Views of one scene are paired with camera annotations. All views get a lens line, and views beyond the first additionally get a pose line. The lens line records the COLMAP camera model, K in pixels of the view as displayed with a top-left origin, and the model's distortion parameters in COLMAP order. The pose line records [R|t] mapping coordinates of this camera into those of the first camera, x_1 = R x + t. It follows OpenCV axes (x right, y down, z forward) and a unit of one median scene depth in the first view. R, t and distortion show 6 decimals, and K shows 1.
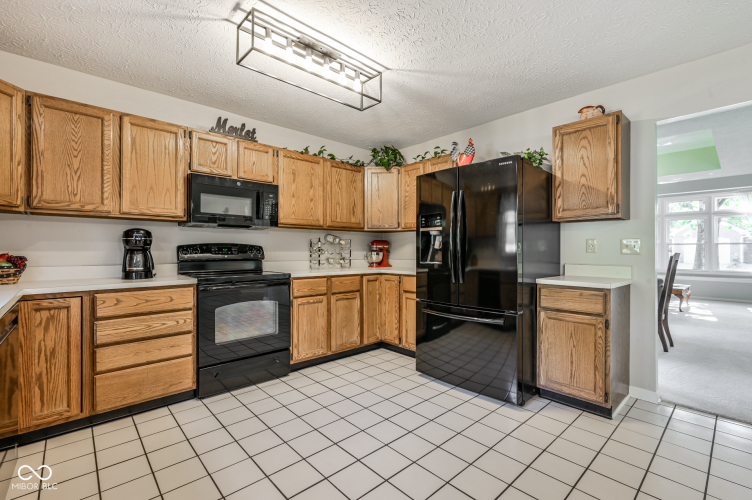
lens RADIAL K [[339.5, 0, 374.4], [0, 339.5, 246.9], [0, 0, 1]] dist [-0.000360, 0.000131]
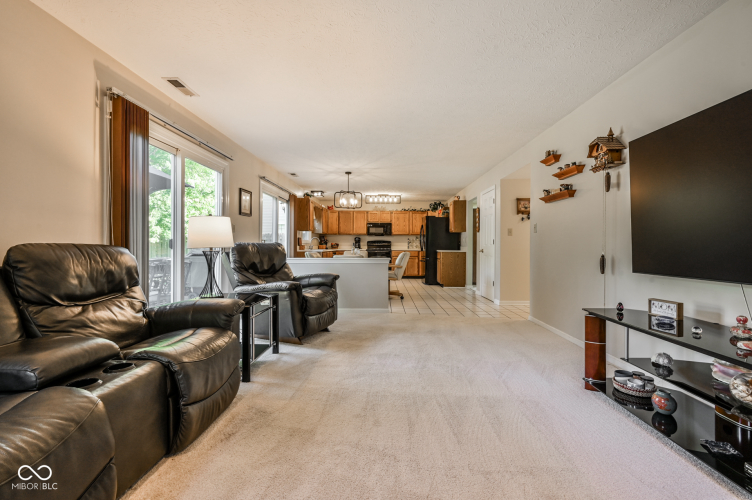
lens RADIAL K [[339.5, 0, 376.9], [0, 339.5, 248.2], [0, 0, 1]] dist [-0.000360, 0.000131]
pose [[0.720558, 0.004617, -0.693379, 2.440777], [-0.002482, 0.999989, 0.004080, 0.066397], [0.693390, -0.001219, 0.720561, -1.893334]]
